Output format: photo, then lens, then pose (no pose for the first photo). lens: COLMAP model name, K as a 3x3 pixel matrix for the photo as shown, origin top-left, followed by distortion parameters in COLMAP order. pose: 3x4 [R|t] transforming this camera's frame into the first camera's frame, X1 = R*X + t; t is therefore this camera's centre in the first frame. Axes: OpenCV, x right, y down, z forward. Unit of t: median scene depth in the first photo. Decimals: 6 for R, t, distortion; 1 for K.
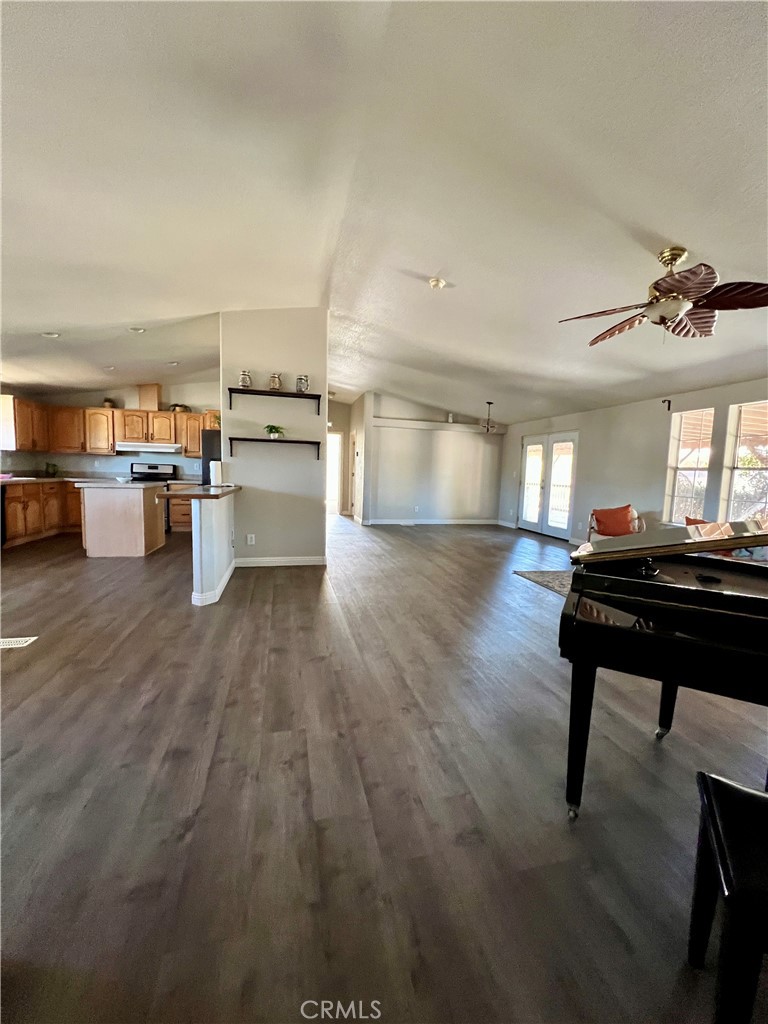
lens RADIAL K [[411.5, 0, 384.0], [0, 411.5, 512.0], [0, 0, 1]] dist [-0.000687, 0.000361]
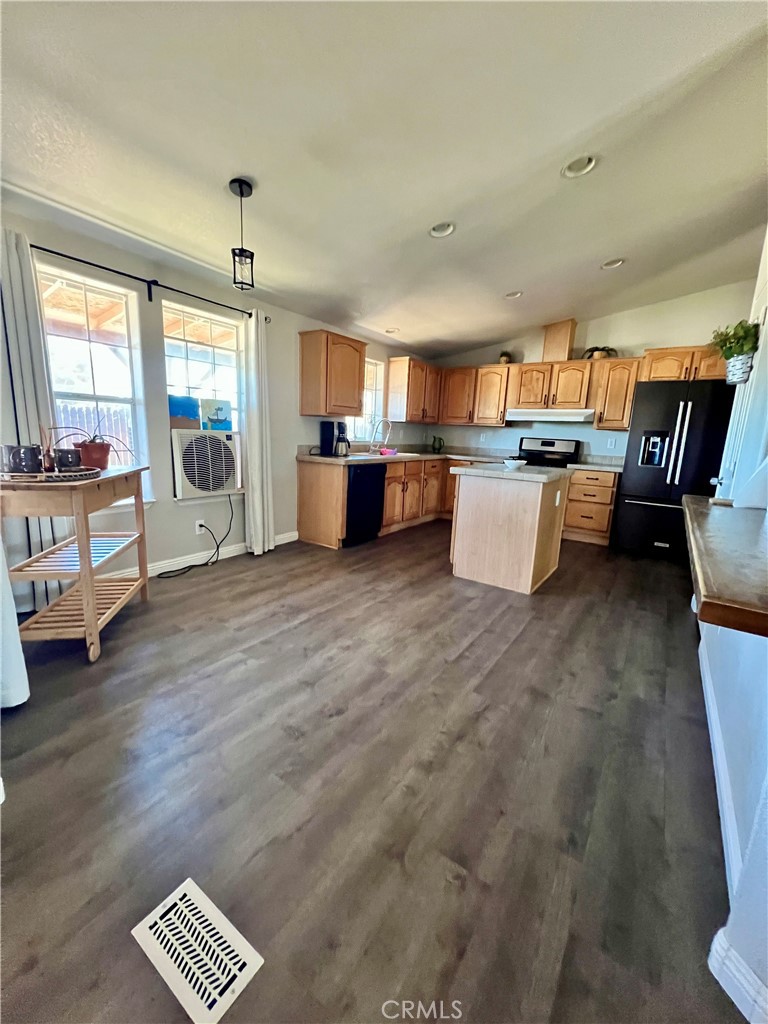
lens RADIAL K [[411.5, 0, 384.0], [0, 411.5, 512.0], [0, 0, 1]] dist [-0.000687, 0.000361]
pose [[0.666573, 0.141878, -0.731814, -0.223878], [-0.097062, 0.989882, 0.103502, -0.039385], [0.739094, 0.002040, 0.673599, 0.326161]]
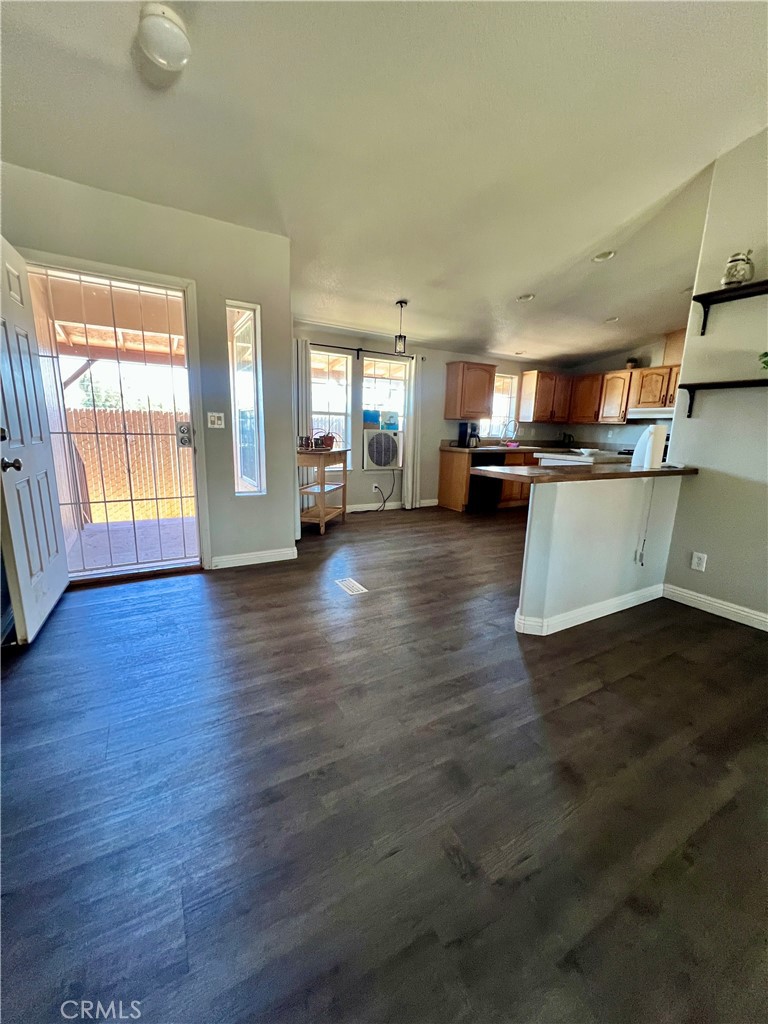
lens RADIAL K [[412.3, 0, 384.0], [0, 412.3, 512.0], [0, 0, 1]] dist [-0.000254, 0.000212]
pose [[0.281295, 0.172619, -0.943968, 0.060148], [-0.114728, 0.982682, 0.145510, -0.023990], [0.952739, 0.067369, 0.296227, 0.271461]]
